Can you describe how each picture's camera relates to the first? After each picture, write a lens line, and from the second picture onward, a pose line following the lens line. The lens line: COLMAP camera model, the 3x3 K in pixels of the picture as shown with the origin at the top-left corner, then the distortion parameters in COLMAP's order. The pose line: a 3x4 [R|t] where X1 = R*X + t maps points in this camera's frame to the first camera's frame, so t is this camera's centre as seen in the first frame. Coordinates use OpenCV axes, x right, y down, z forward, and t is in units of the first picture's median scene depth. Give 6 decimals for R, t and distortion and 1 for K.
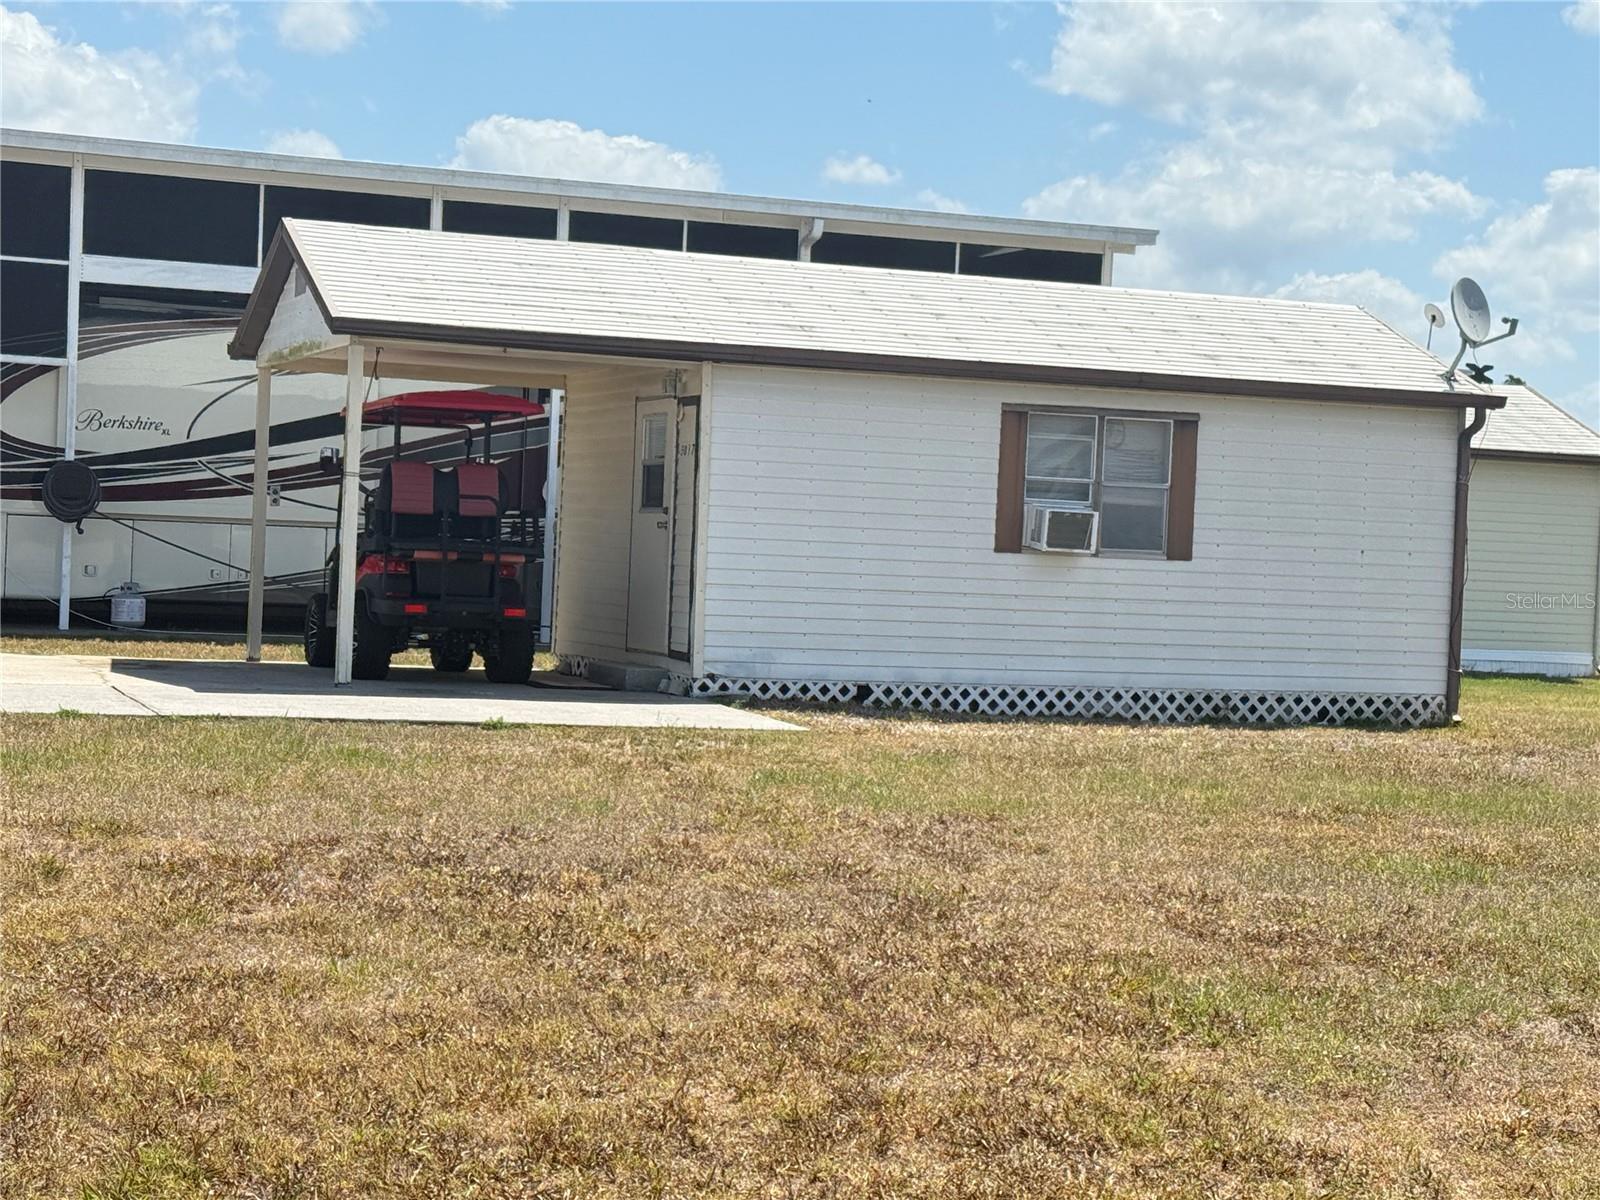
lens RADIAL K [[3011.5, 0, 800.0], [0, 3011.5, 600.0], [0, 0, 1]] dist [0.161750, -0.088716]
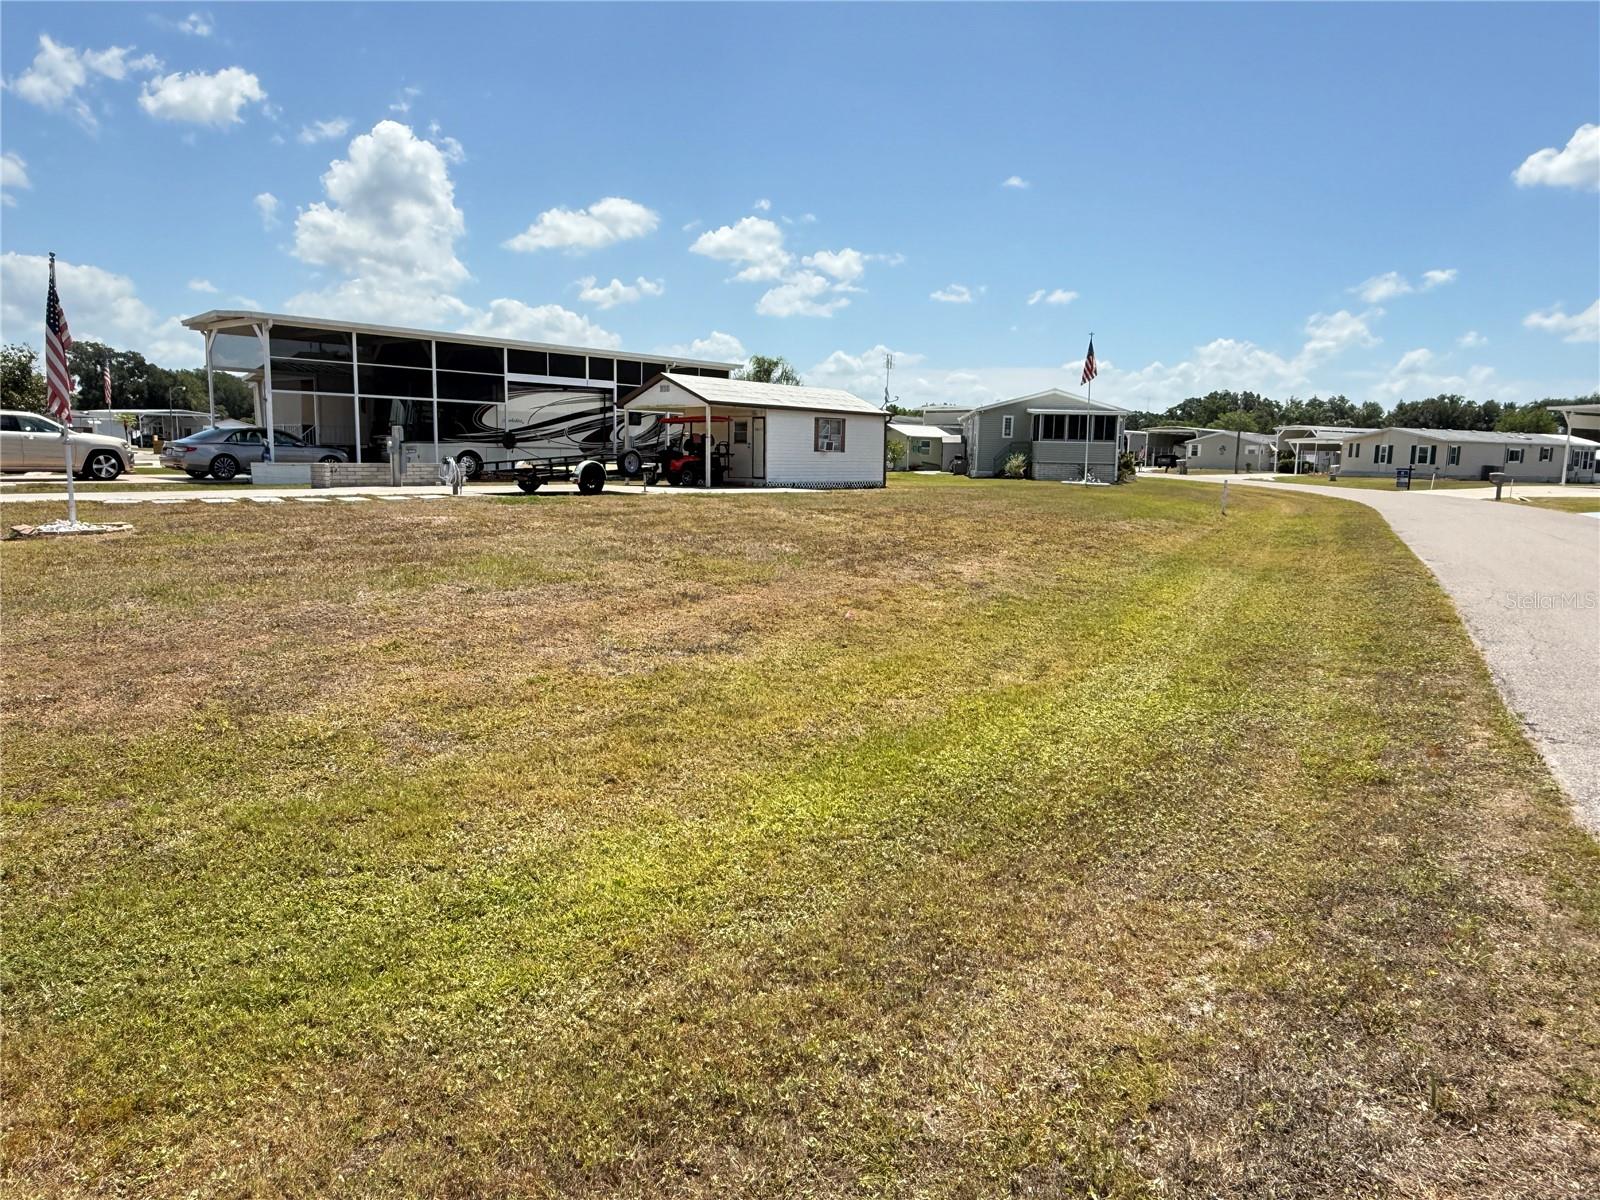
lens RADIAL K [[1085.9, 0, 800.0], [0, 1085.9, 600.0], [0, 0, 1]] dist [0.001854, -0.001031]
pose [[0.862674, -0.095259, 0.496709, -0.776378], [0.029217, 0.989849, 0.139089, -0.022739], [-0.504916, -0.105476, 0.856700, -0.371794]]
